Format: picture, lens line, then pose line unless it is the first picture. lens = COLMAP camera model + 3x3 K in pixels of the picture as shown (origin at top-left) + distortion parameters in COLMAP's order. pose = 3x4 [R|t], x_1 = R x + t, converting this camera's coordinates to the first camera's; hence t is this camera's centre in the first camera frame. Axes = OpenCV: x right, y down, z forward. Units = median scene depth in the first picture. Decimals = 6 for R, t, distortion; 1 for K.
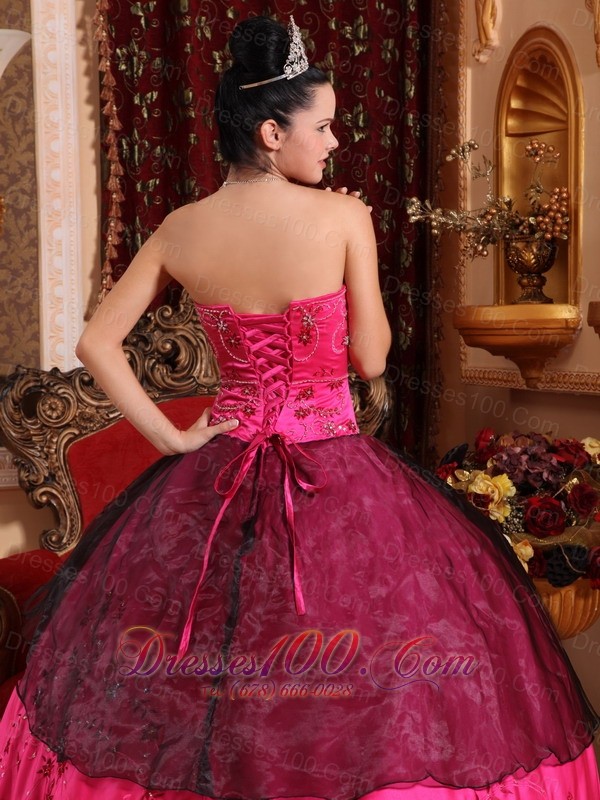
lens RADIAL K [[1722.1, 0, 309.5], [0, 1722.1, 410.8], [0, 0, 1]] dist [0.399946, 0.000000]
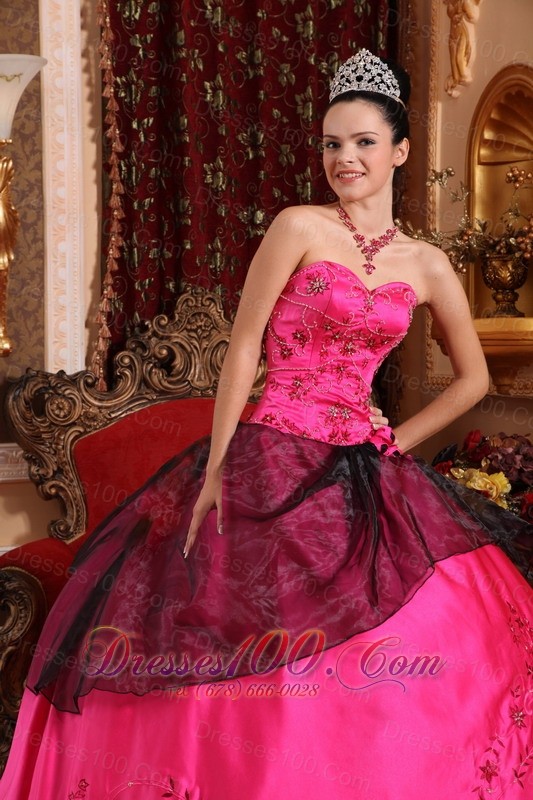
lens RADIAL K [[1503.0, 0, 274.4], [0, 1503.0, 424.6], [0, 0, 1]] dist [0.375188, 0.000000]
pose [[0.997534, 0.009695, 0.069510, -0.080212], [-0.010200, 0.999924, 0.006911, 0.001148], [-0.069437, -0.007603, 0.997557, 0.047904]]
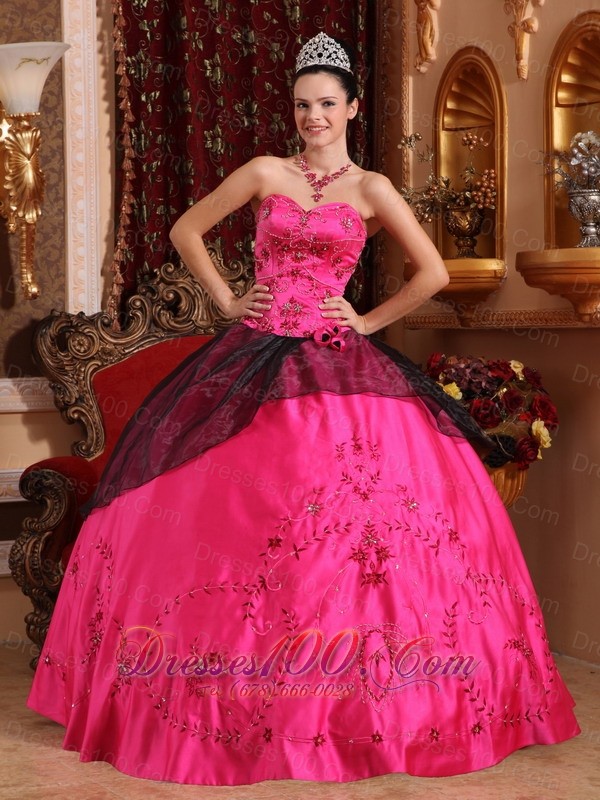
lens RADIAL K [[1830.5, 0, 296.9], [0, 1830.5, 371.8], [0, 0, 1]] dist [0.442635, 0.000000]
pose [[0.997204, 0.002200, 0.074690, -0.092393], [0.000292, 0.999444, -0.033334, 0.062382], [-0.074722, 0.033263, 0.996650, -0.321236]]
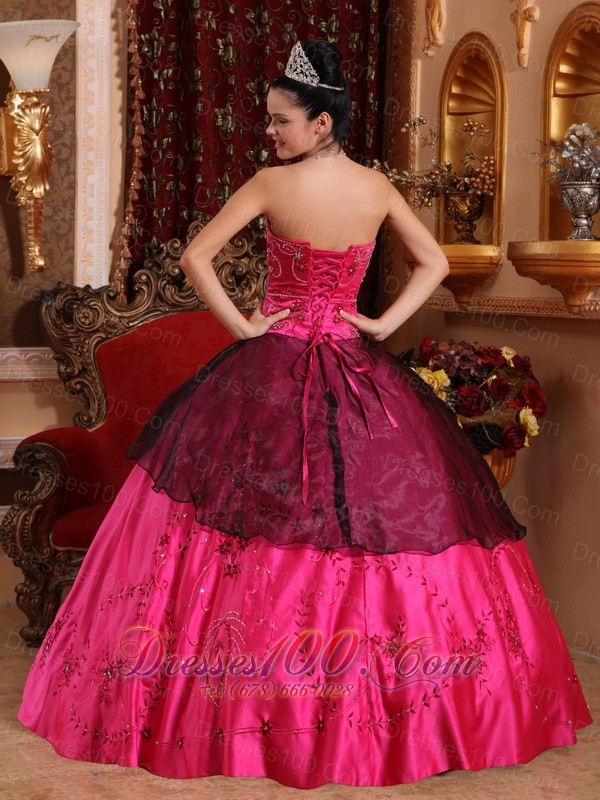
lens RADIAL K [[1700.7, 0, 300.5], [0, 1700.7, 356.3], [0, 0, 1]] dist [0.372920, 0.000000]
pose [[0.998847, 0.027536, 0.039318, -0.039764], [-0.027260, 0.999600, -0.007542, 0.032689], [-0.039510, 0.006462, 0.999198, -0.252995]]
